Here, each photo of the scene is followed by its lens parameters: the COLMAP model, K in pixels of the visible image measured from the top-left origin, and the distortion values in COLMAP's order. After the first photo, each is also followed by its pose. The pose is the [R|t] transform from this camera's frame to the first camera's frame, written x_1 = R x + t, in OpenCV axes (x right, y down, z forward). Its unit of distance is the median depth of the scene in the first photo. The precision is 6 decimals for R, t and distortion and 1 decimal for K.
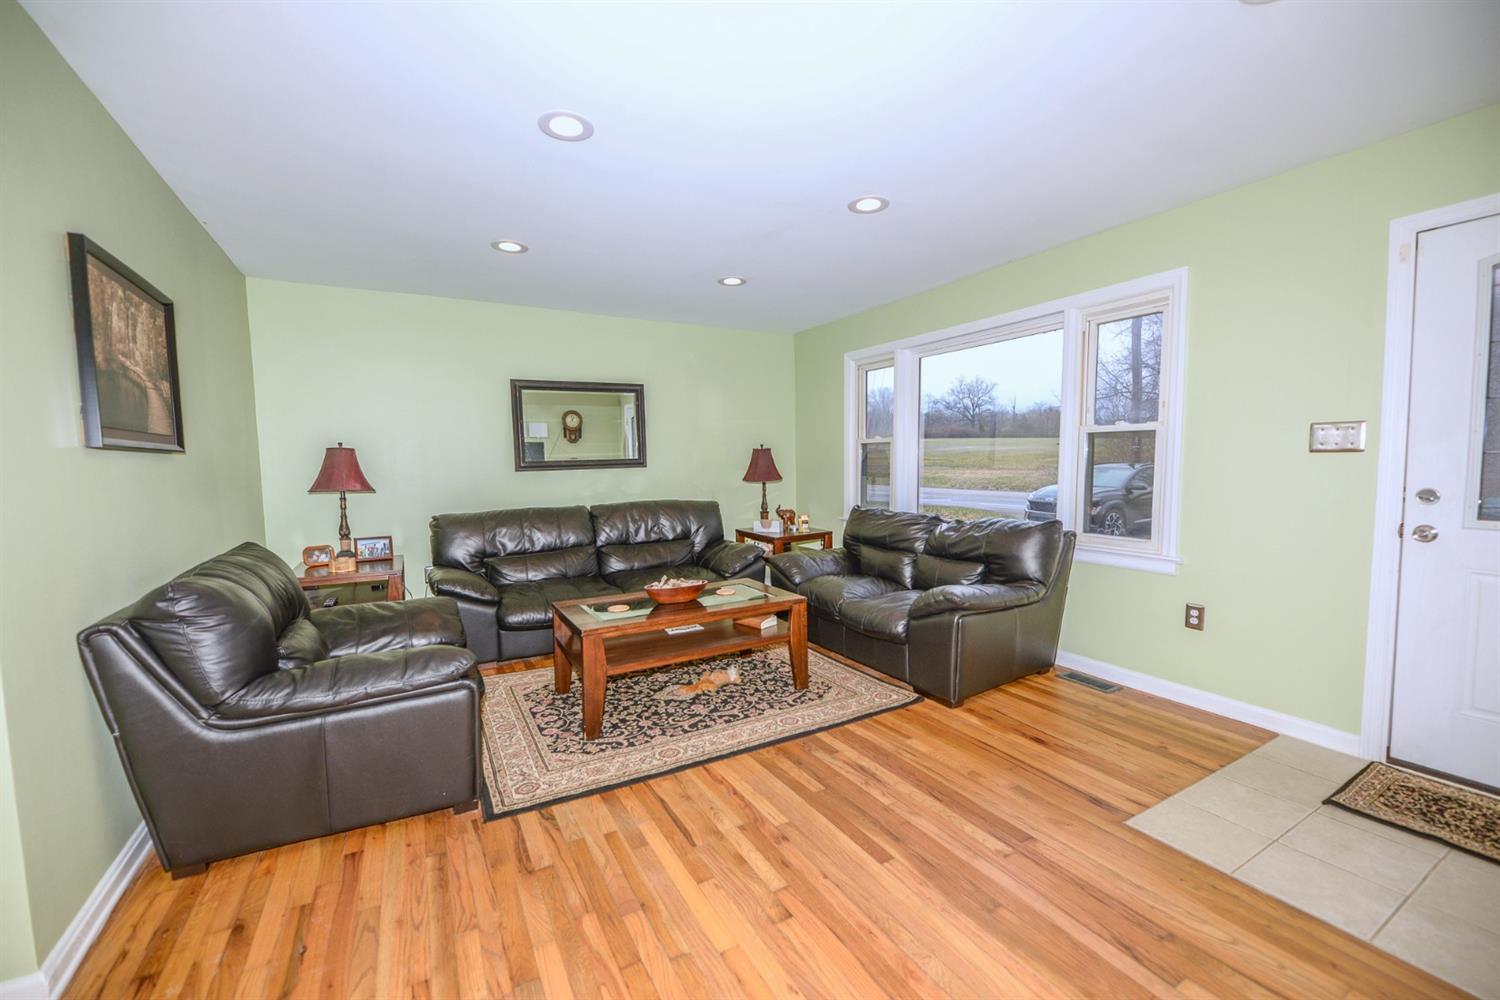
lens RADIAL K [[603.3, 0, 749.2], [0, 603.3, 504.0], [0, 0, 1]] dist [0.002121, -0.003897]
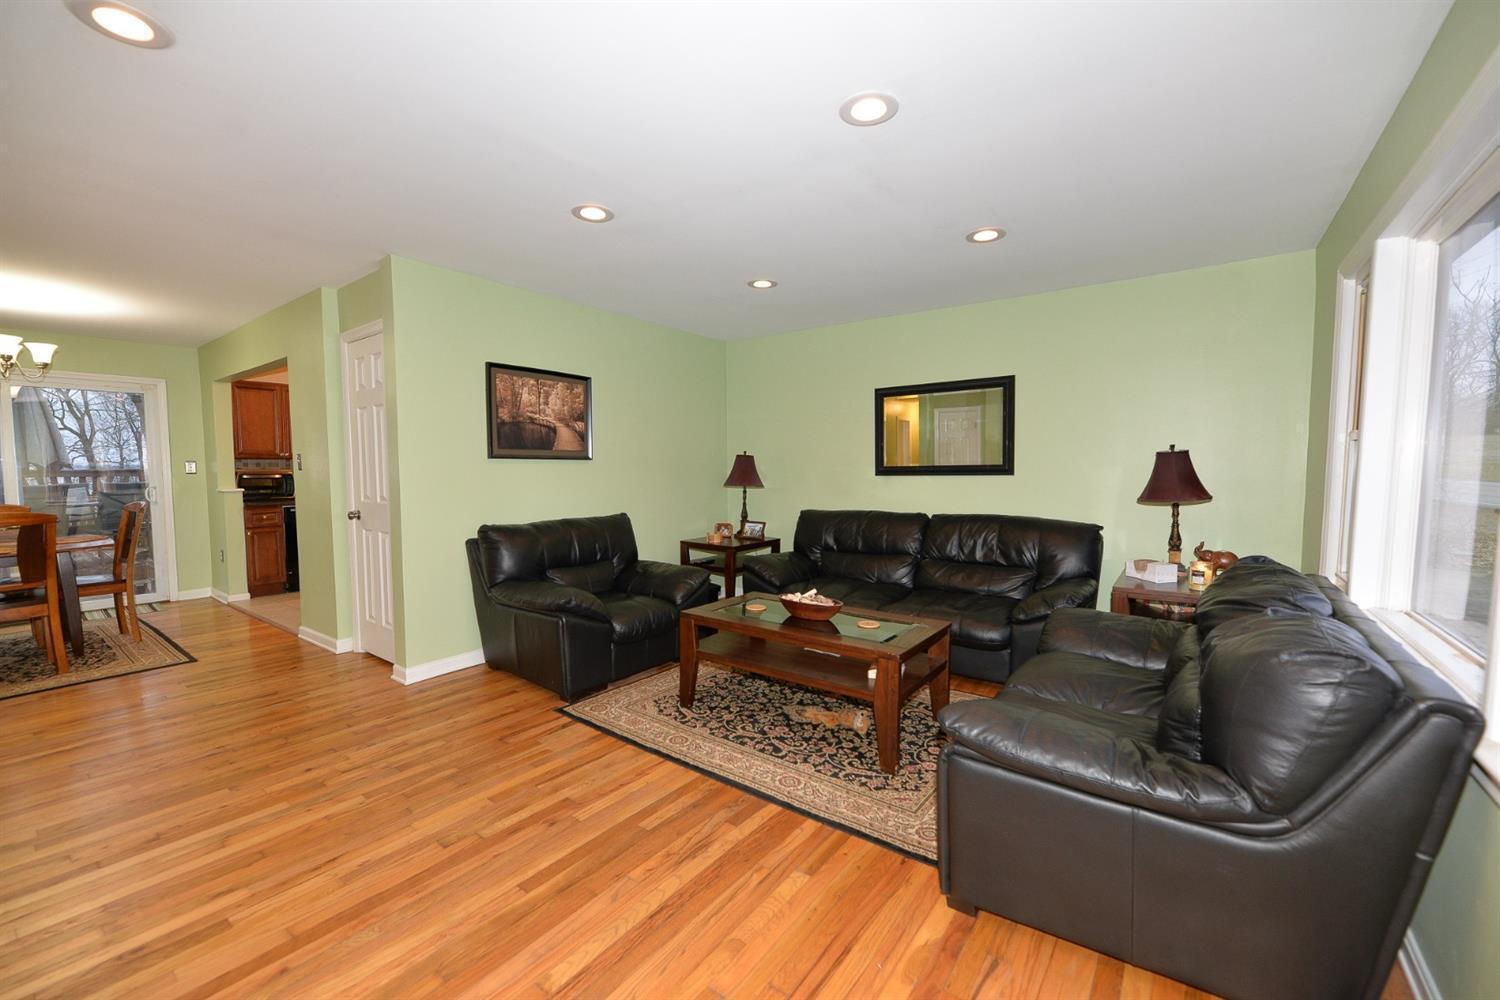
lens RADIAL K [[603.3, 0, 749.2], [0, 603.3, 504.0], [0, 0, 1]] dist [0.002121, -0.003897]
pose [[0.403455, 0.072469, -0.912125, 0.713158], [-0.071394, 0.996313, 0.047578, -0.056289], [0.912210, 0.045925, 0.407142, 0.535560]]
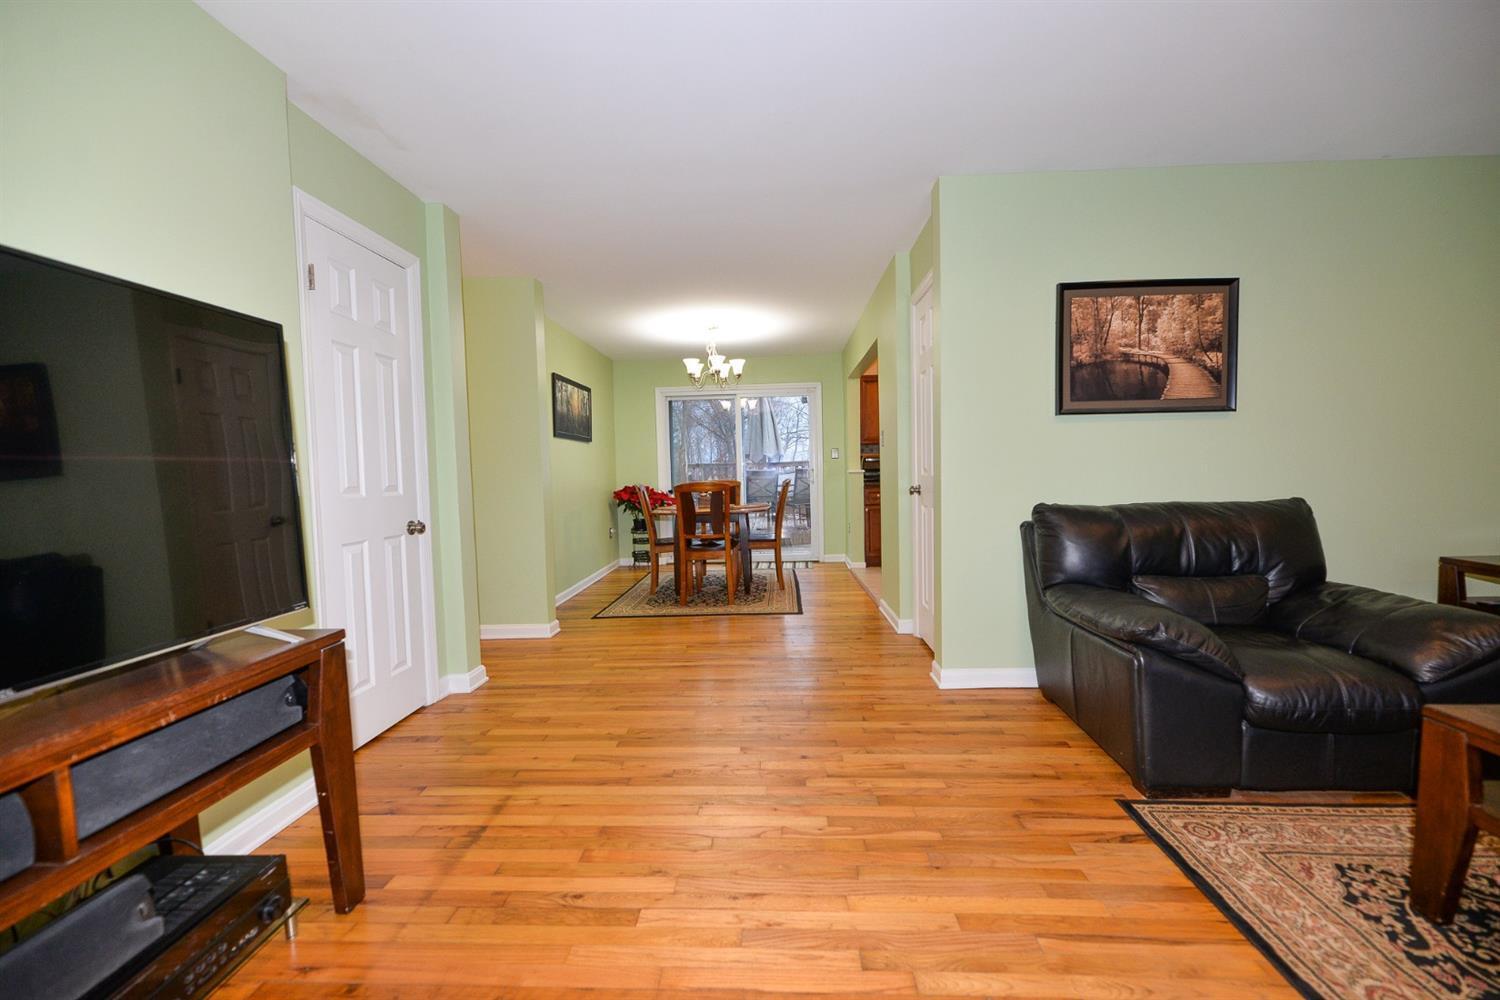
lens RADIAL K [[603.3, 0, 749.2], [0, 603.3, 504.0], [0, 0, 1]] dist [0.002121, -0.003897]
pose [[-0.531823, 0.076331, -0.843409, 0.402954], [-0.030221, 0.993585, 0.108979, -0.005961], [0.846316, 0.083446, -0.526104, 0.643295]]
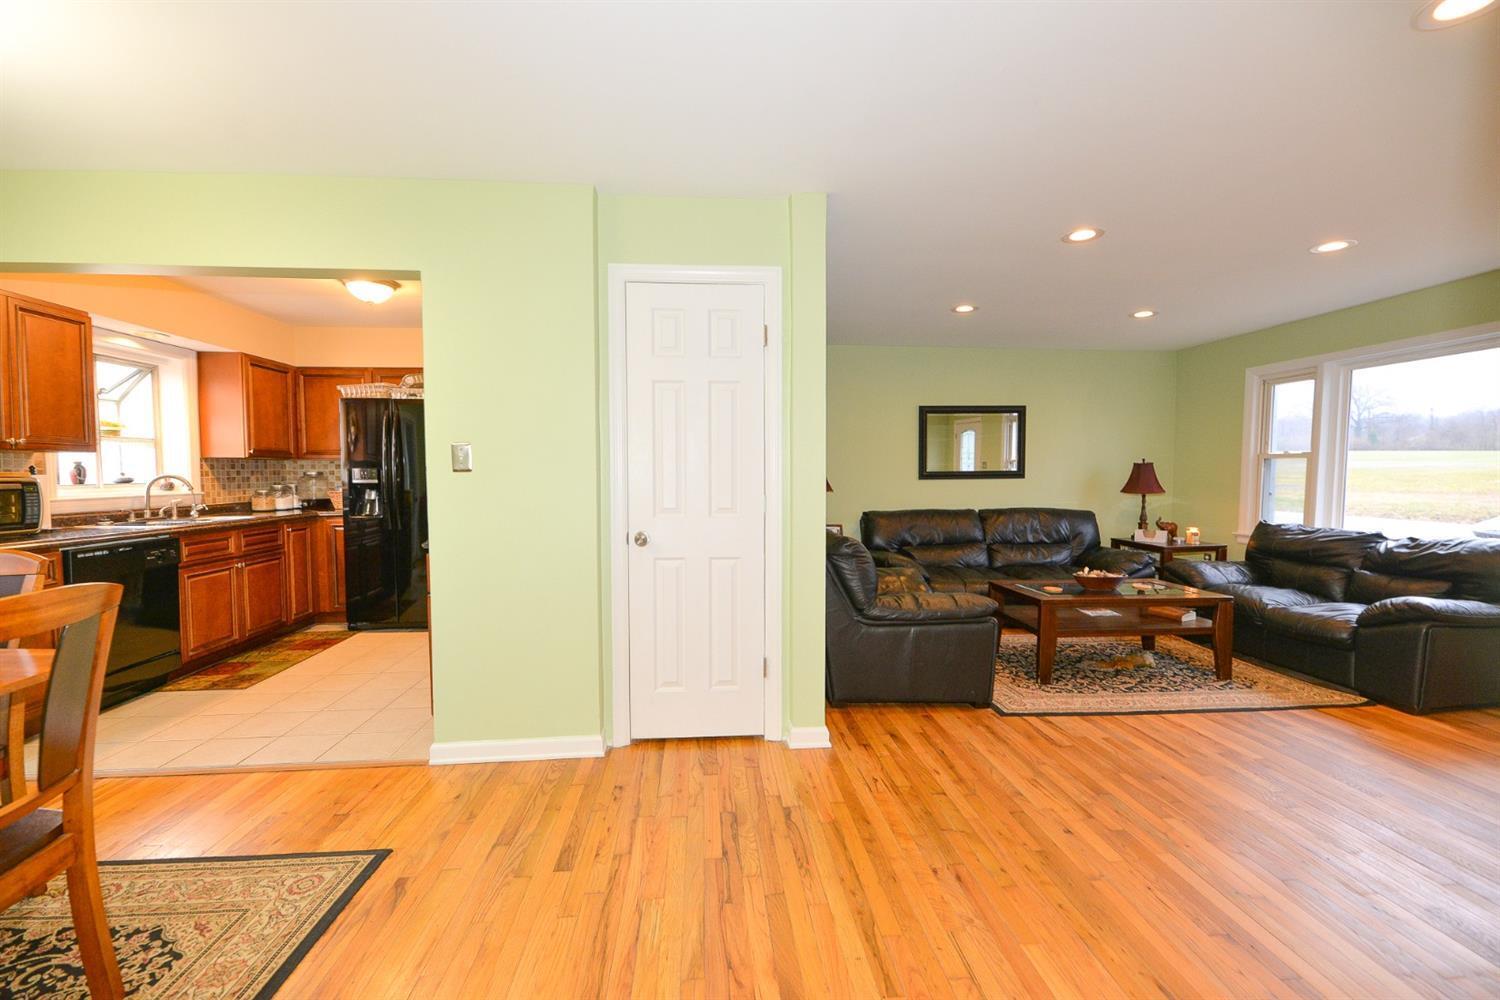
lens RADIAL K [[603.3, 0, 749.2], [0, 603.3, 504.0], [0, 0, 1]] dist [0.002121, -0.003897]
pose [[0.907669, 0.036997, -0.418053, -0.265294], [-0.045592, 0.998904, -0.010586, 0.037502], [0.417203, 0.028668, 0.908361, -0.397766]]
